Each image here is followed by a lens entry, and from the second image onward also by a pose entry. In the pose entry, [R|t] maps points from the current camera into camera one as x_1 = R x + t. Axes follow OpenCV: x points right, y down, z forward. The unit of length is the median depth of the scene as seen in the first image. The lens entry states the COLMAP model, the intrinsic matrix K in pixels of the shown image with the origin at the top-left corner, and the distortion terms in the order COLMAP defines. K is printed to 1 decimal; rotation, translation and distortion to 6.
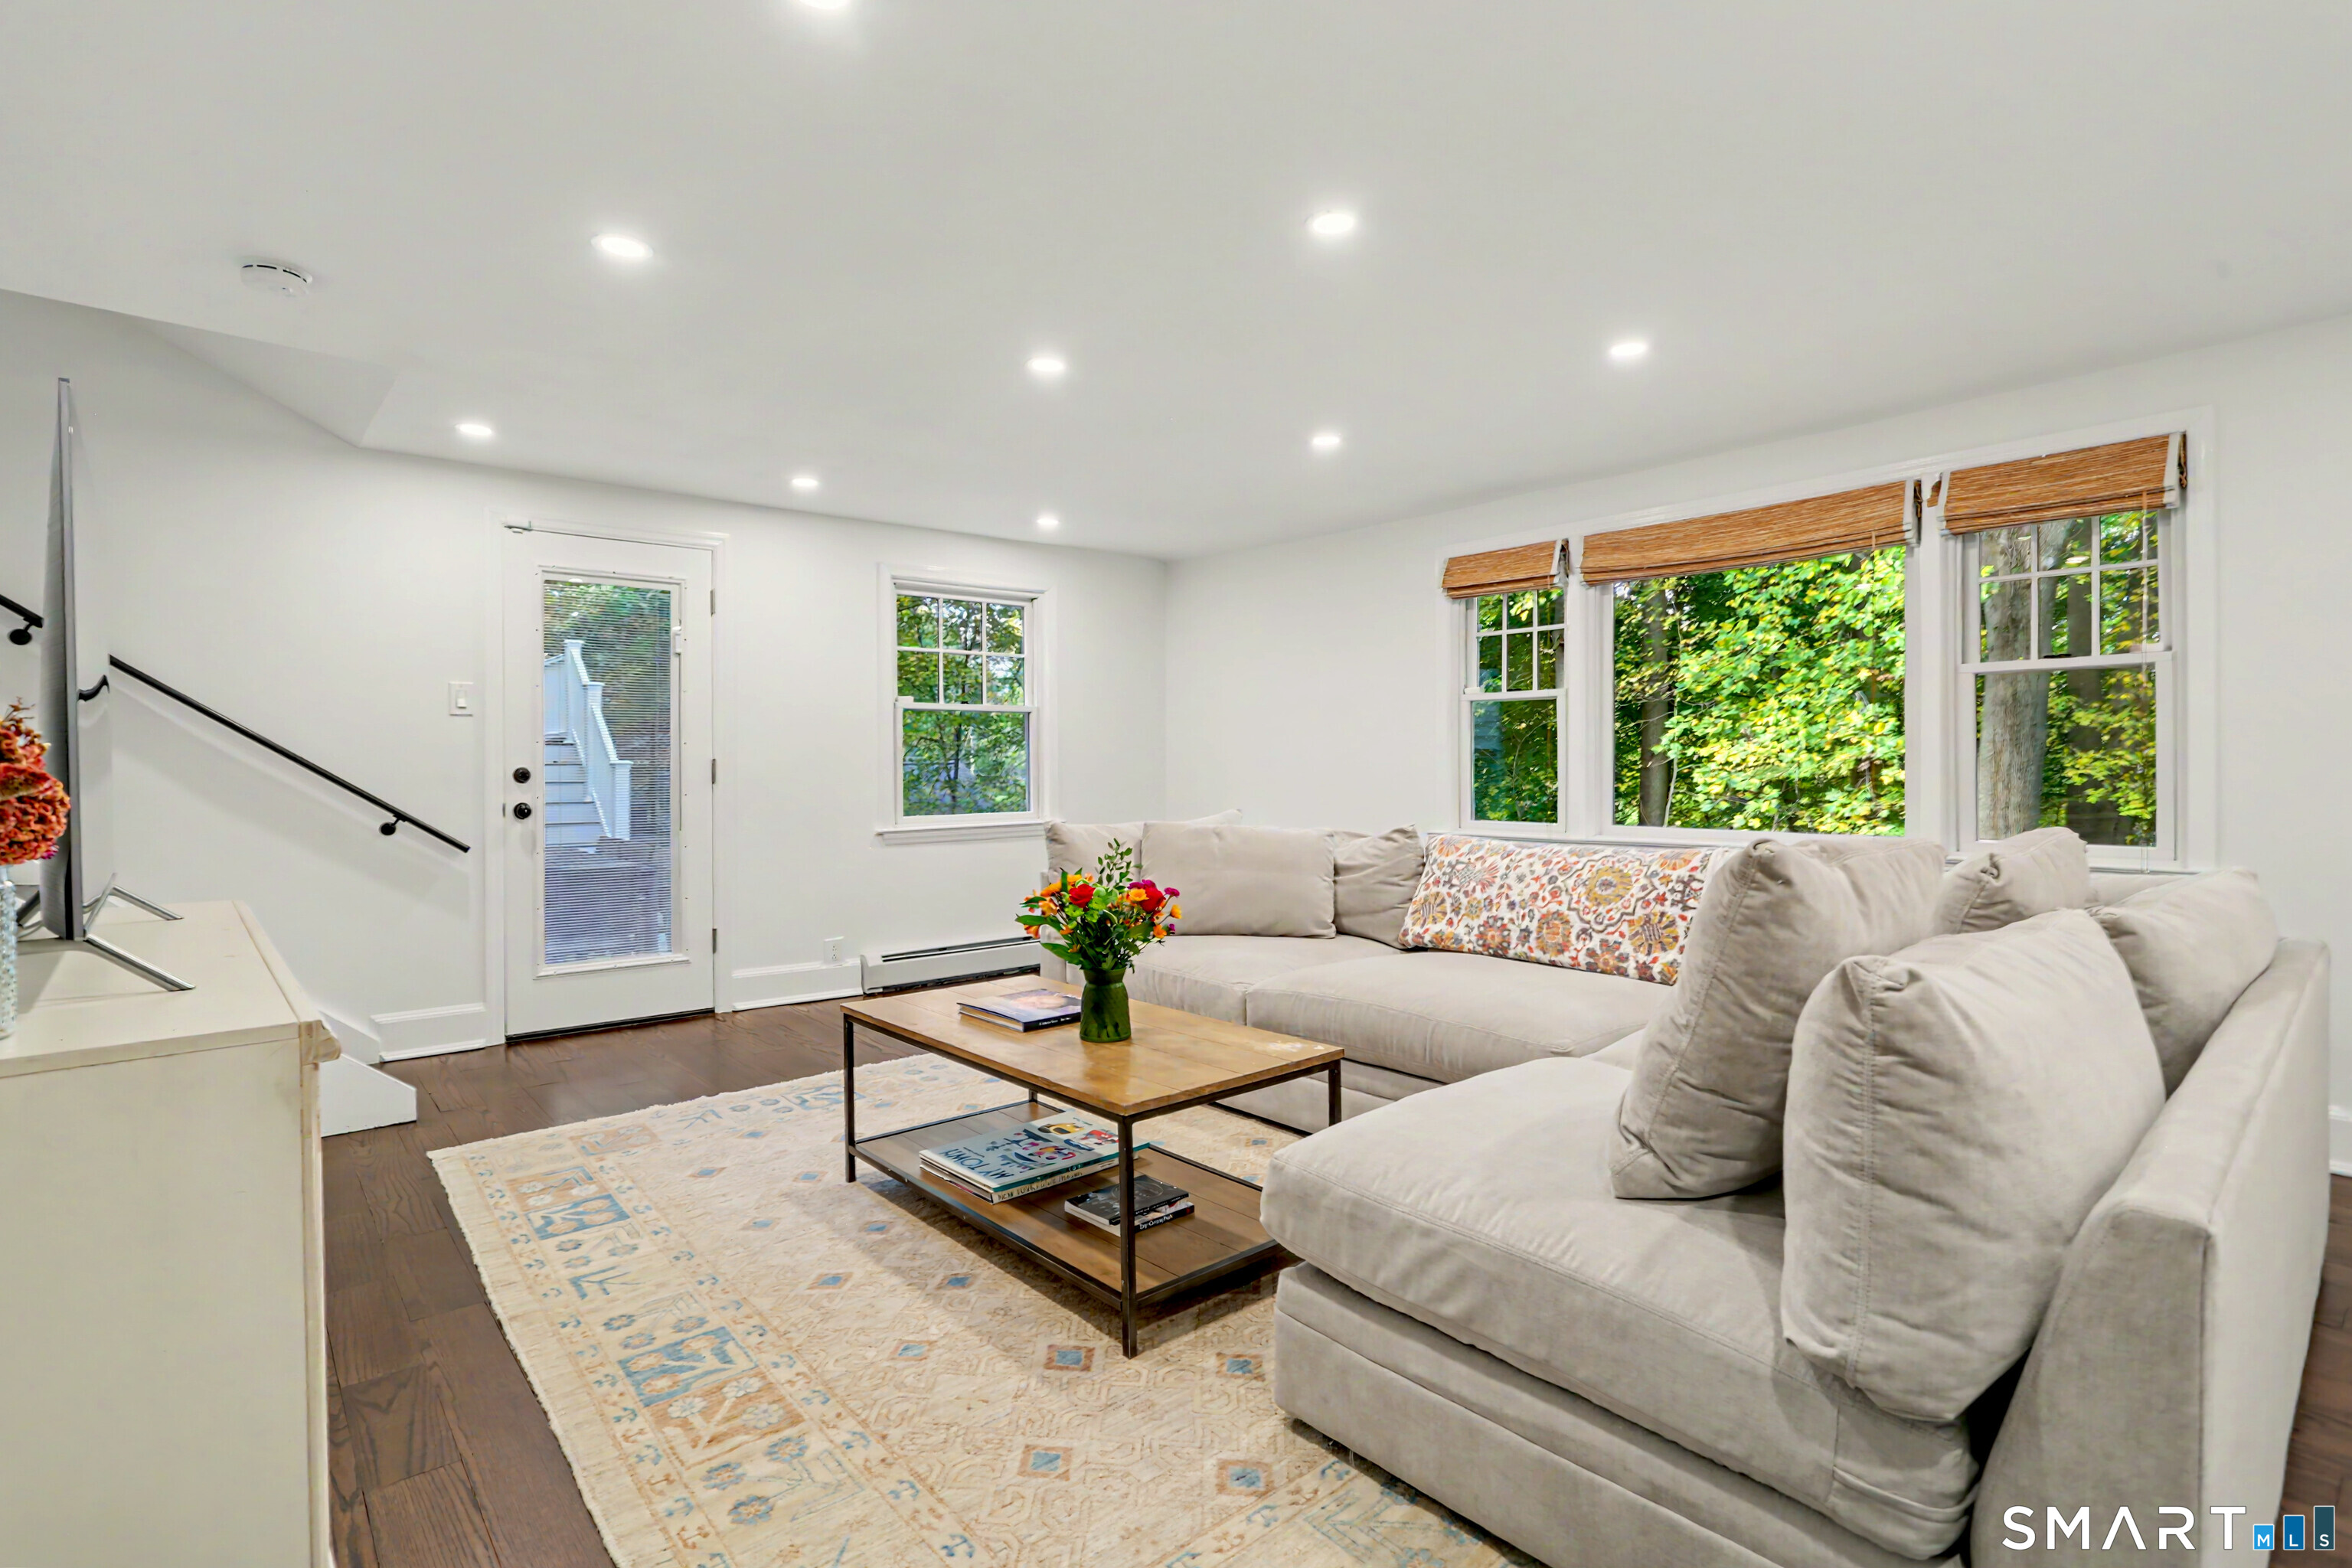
lens RADIAL K [[1132.8, 0, 1172.9], [0, 1132.8, 777.4], [0, 0, 1]] dist [-0.004272, 0.001026]
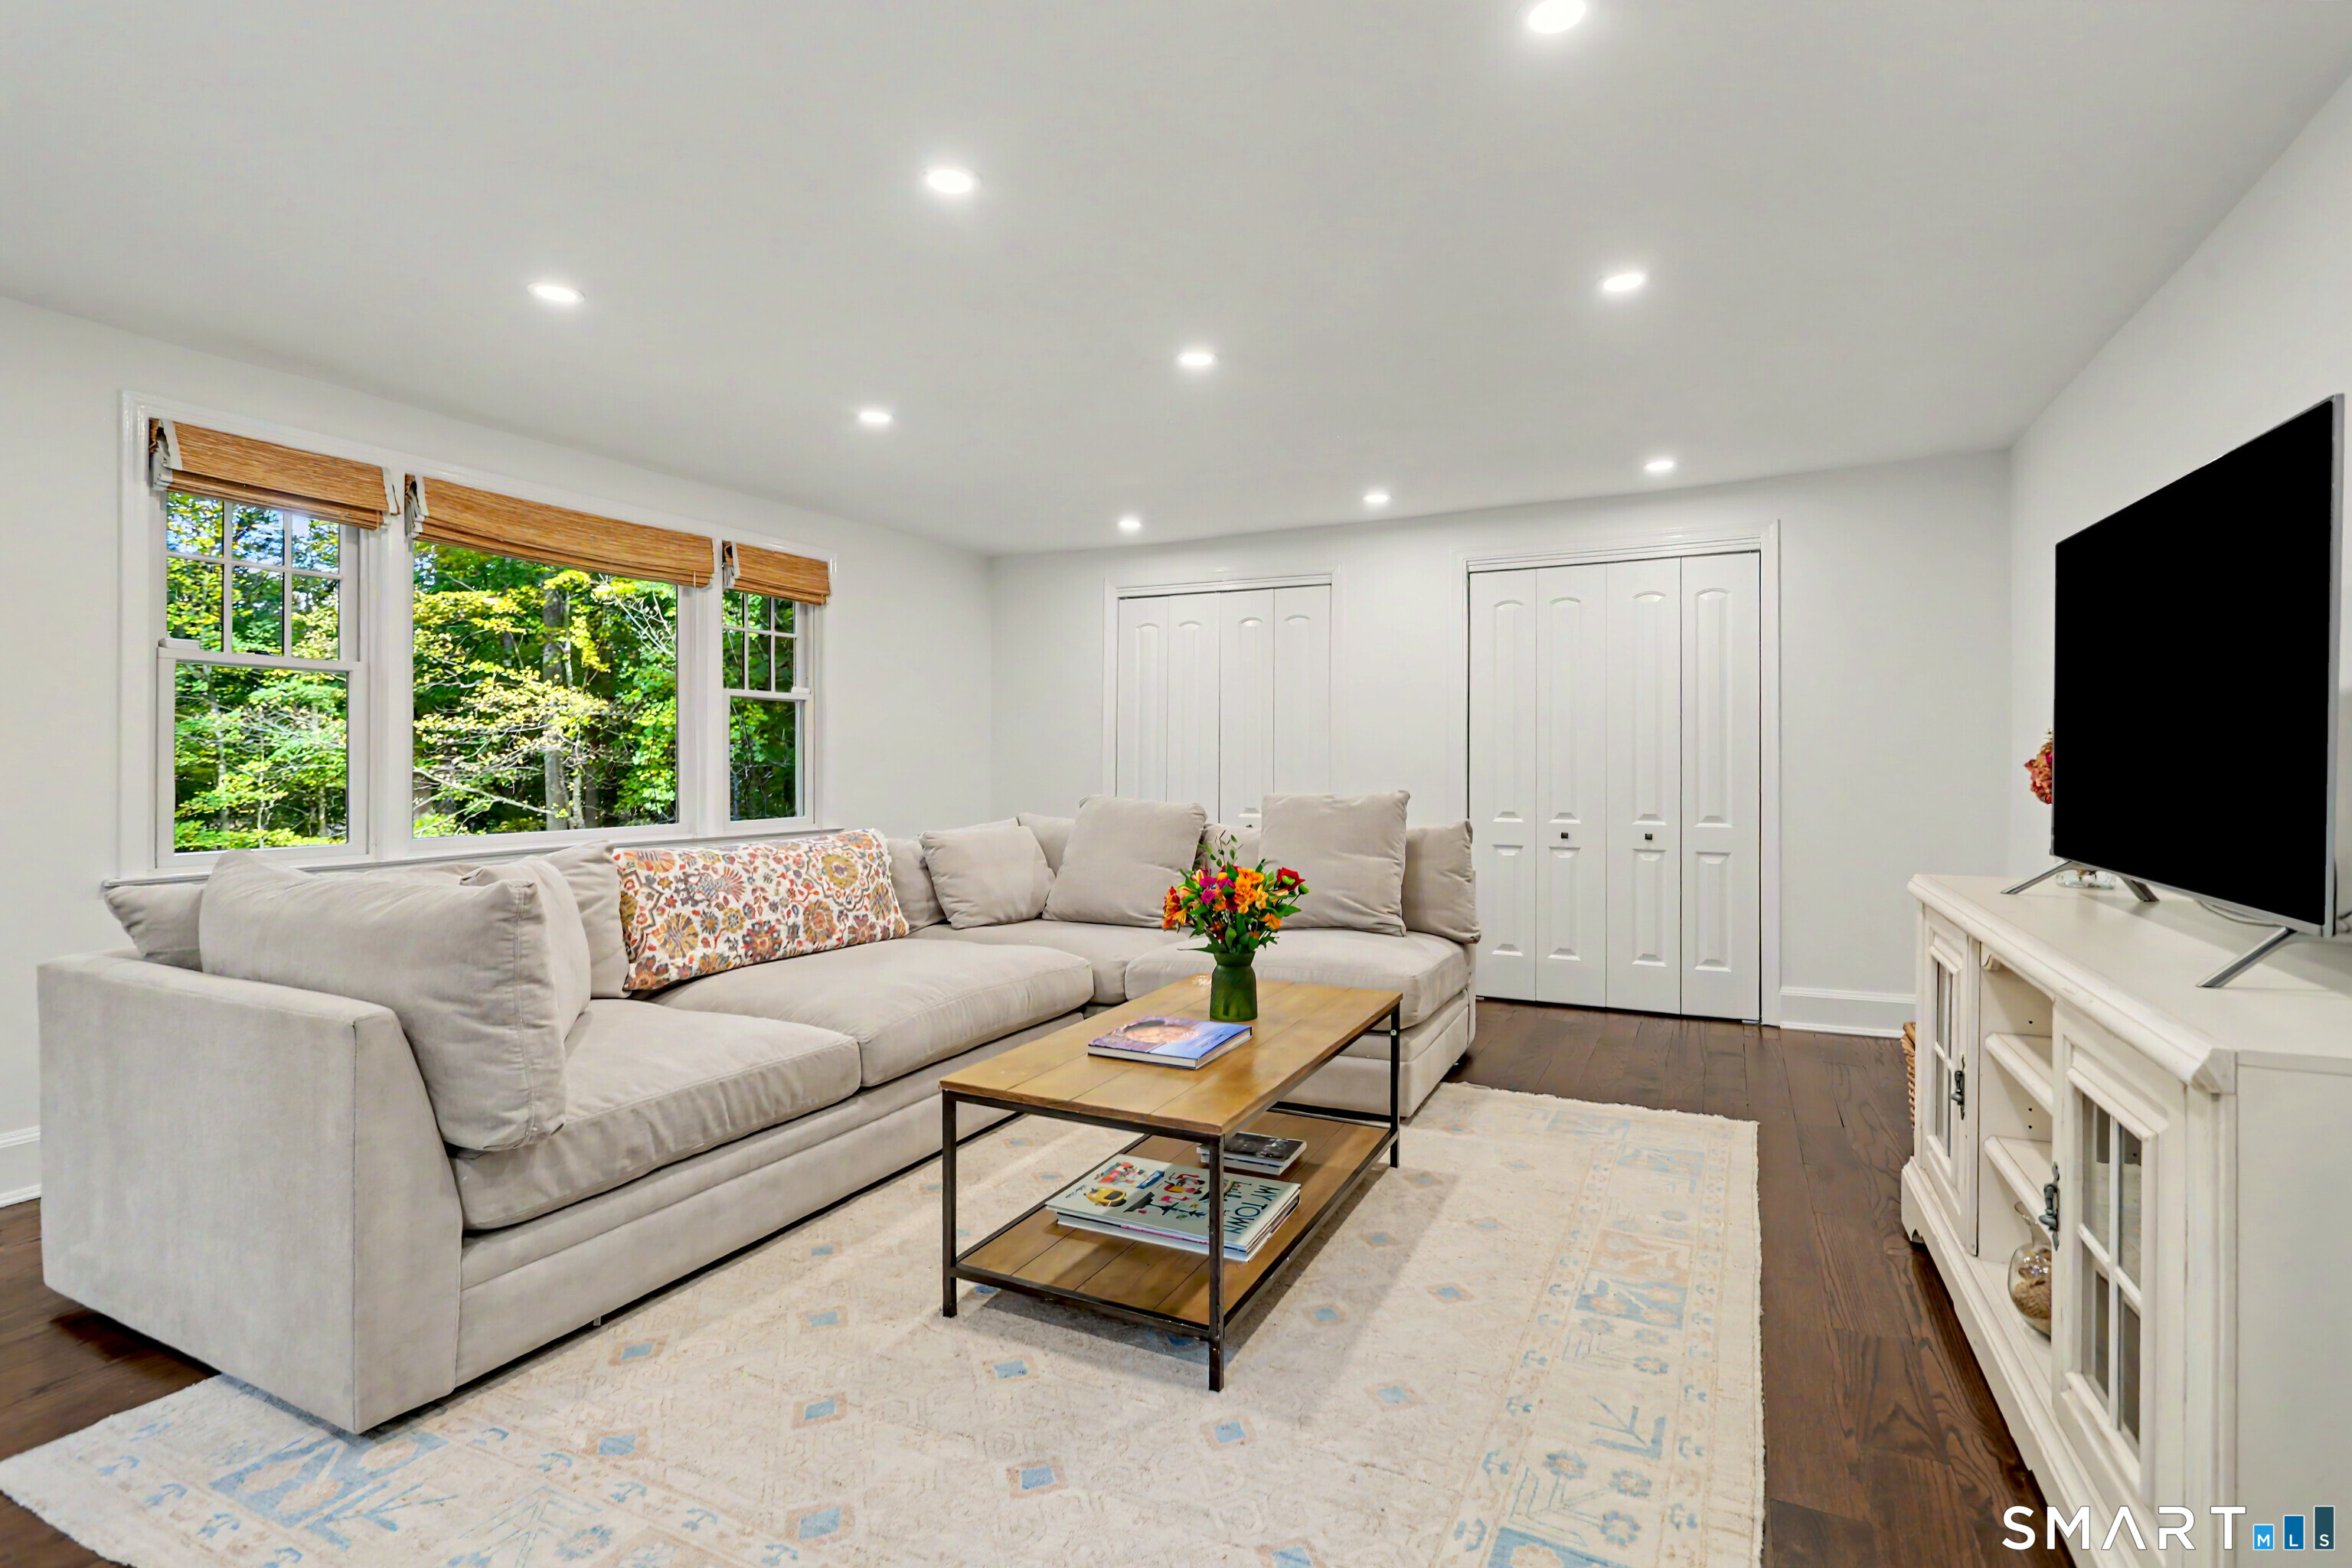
lens RADIAL K [[1132.8, 0, 1166.5], [0, 1132.8, 771.5], [0, 0, 1]] dist [-0.004272, 0.001026]
pose [[-0.396430, -0.001511, 0.918064, -0.810141], [0.011367, 0.999914, 0.006554, -0.006656], [-0.917994, 0.013034, -0.396379, 1.184920]]
